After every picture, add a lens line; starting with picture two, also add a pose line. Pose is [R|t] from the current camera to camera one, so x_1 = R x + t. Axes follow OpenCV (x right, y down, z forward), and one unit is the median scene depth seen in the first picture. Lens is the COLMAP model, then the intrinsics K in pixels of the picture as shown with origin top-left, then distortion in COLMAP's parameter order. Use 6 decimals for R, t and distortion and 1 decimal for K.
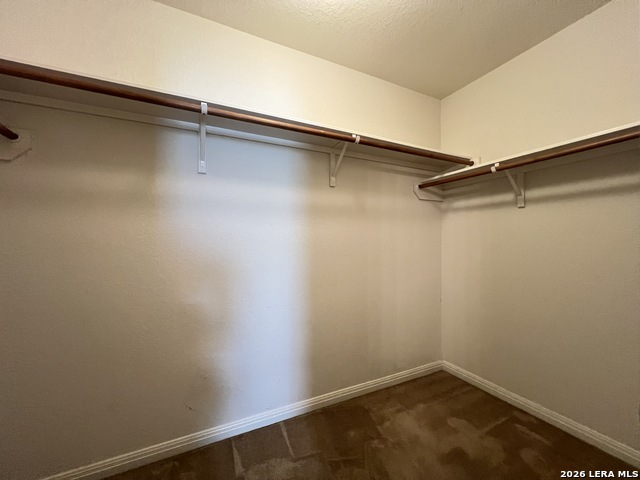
lens RADIAL K [[257.1, 0, 319.1], [0, 257.1, 239.4], [0, 0, 1]] dist [-0.001300, 0.000083]
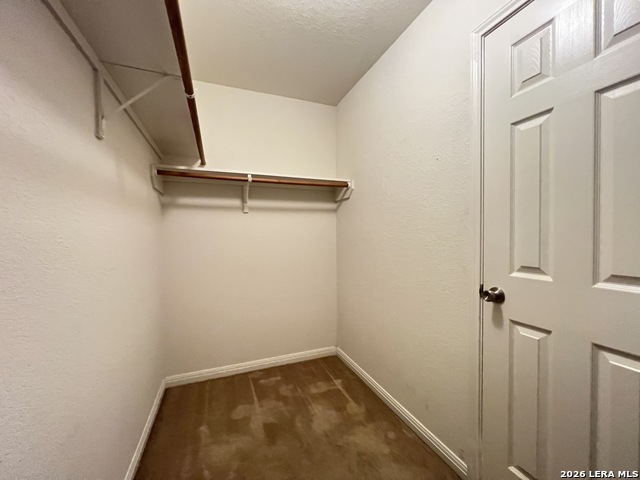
lens RADIAL K [[257.1, 0, 319.1], [0, 257.1, 239.4], [0, 0, 1]] dist [-0.001300, 0.000083]
pose [[0.081264, -0.013591, 0.996600, -0.464682], [-0.007373, 0.999871, 0.014237, -0.016516], [-0.996665, -0.008505, 0.081153, 0.574311]]
